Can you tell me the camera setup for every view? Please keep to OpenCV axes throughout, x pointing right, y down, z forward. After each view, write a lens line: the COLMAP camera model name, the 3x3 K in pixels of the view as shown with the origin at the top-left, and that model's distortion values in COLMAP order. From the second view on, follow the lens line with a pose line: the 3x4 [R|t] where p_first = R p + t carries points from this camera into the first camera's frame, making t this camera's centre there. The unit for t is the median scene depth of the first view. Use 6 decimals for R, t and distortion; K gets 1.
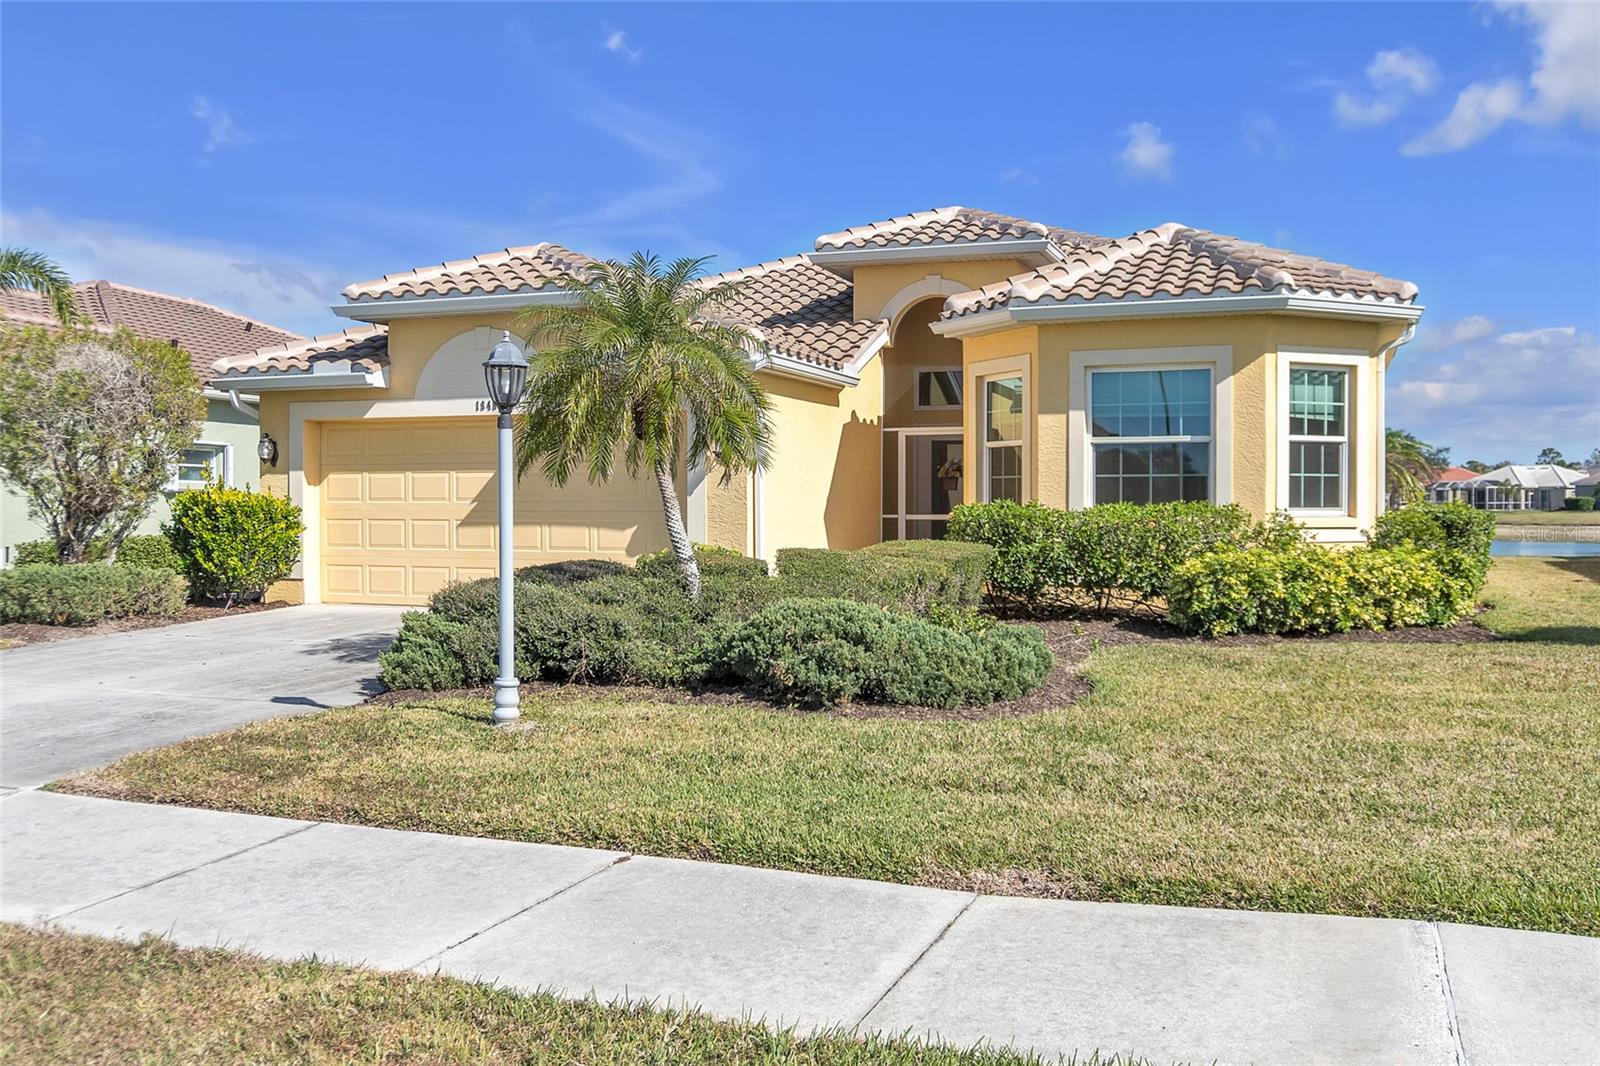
lens RADIAL K [[1403.7, 0, 800.0], [0, 1403.7, 533.0], [0, 0, 1]] dist [-0.181669, 0.002252]
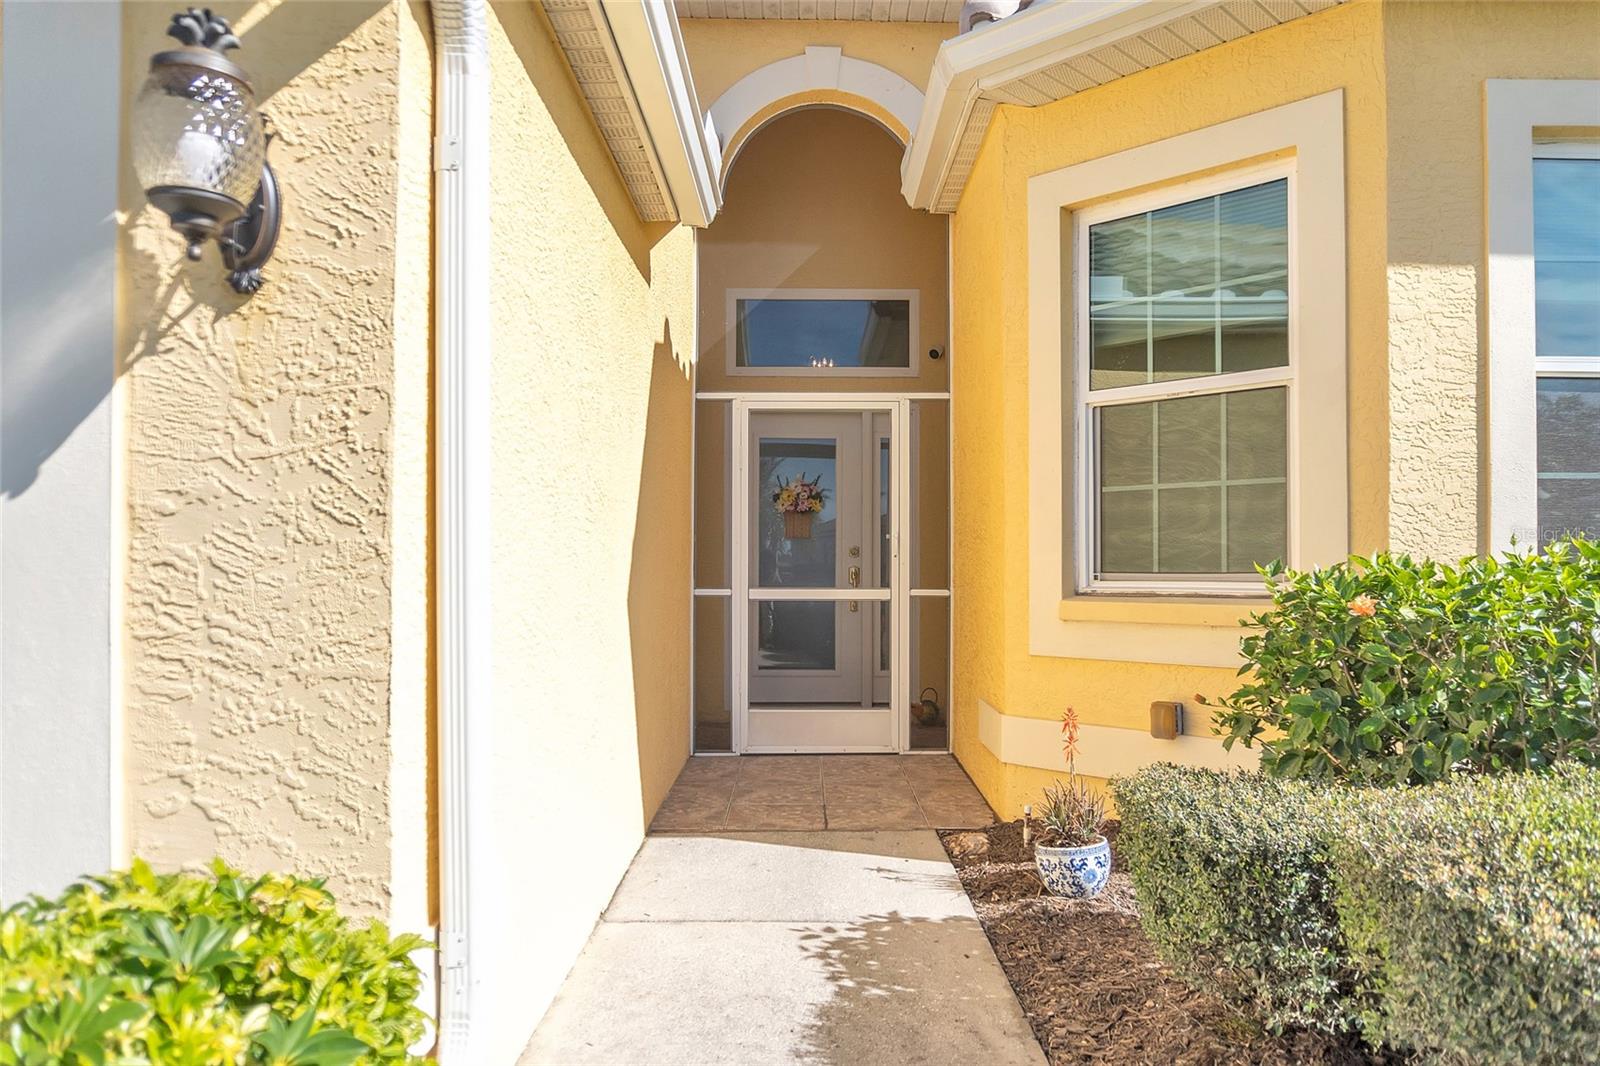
lens RADIAL K [[1029.7, 0, 849.9], [0, 1029.7, 561.9], [0, 0, 1]] dist [-0.020982, -0.000080]
pose [[0.921607, 0.003591, 0.388108, -0.025746], [0.007260, 0.999623, -0.026489, -0.014348], [-0.388056, 0.027230, 0.921233, 0.798622]]
